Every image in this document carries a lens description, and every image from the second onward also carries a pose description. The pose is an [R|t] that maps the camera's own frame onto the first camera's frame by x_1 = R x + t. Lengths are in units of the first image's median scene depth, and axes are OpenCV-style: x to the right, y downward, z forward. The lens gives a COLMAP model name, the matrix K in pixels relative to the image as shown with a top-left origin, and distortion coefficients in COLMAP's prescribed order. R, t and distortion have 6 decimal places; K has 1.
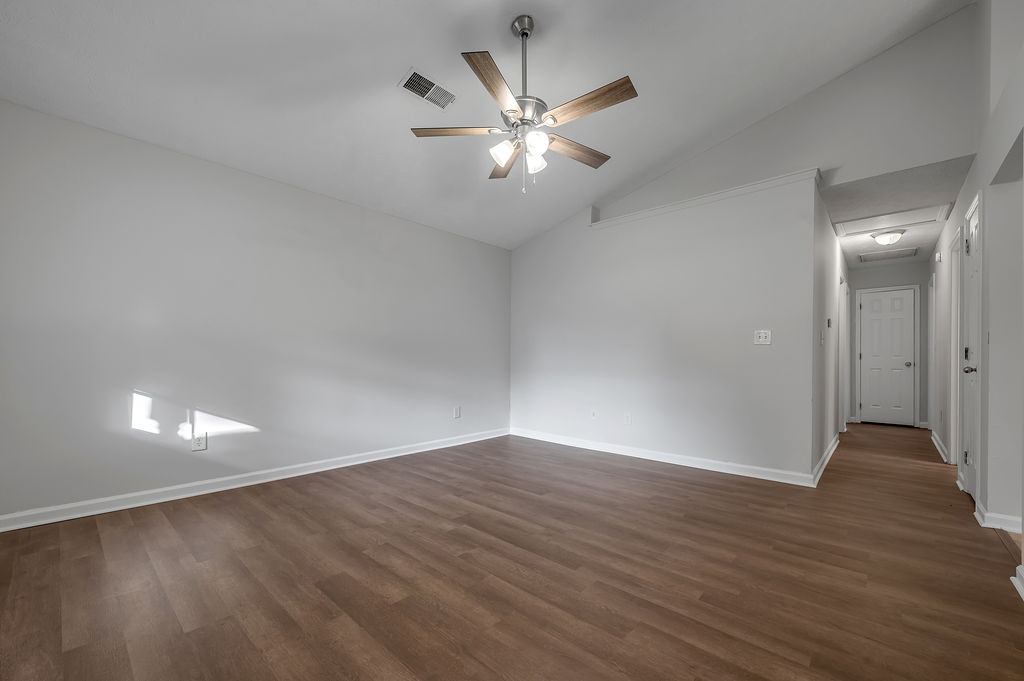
lens RADIAL K [[411.3, 0, 515.0], [0, 411.3, 360.4], [0, 0, 1]] dist [0.001576, 0.000136]
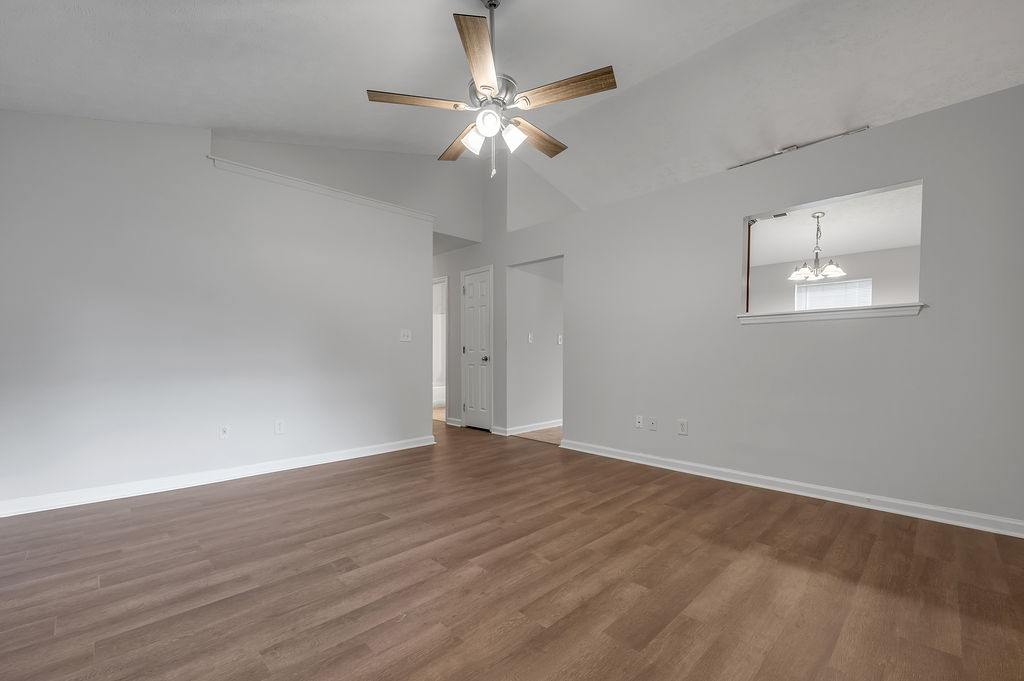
lens RADIAL K [[411.3, 0, 515.0], [0, 411.3, 360.4], [0, 0, 1]] dist [0.001576, 0.000136]
pose [[0.076535, -0.018662, 0.996892, -0.991631], [0.002402, 0.999825, 0.018532, -0.005374], [-0.997064, 0.000976, 0.076566, 0.926769]]
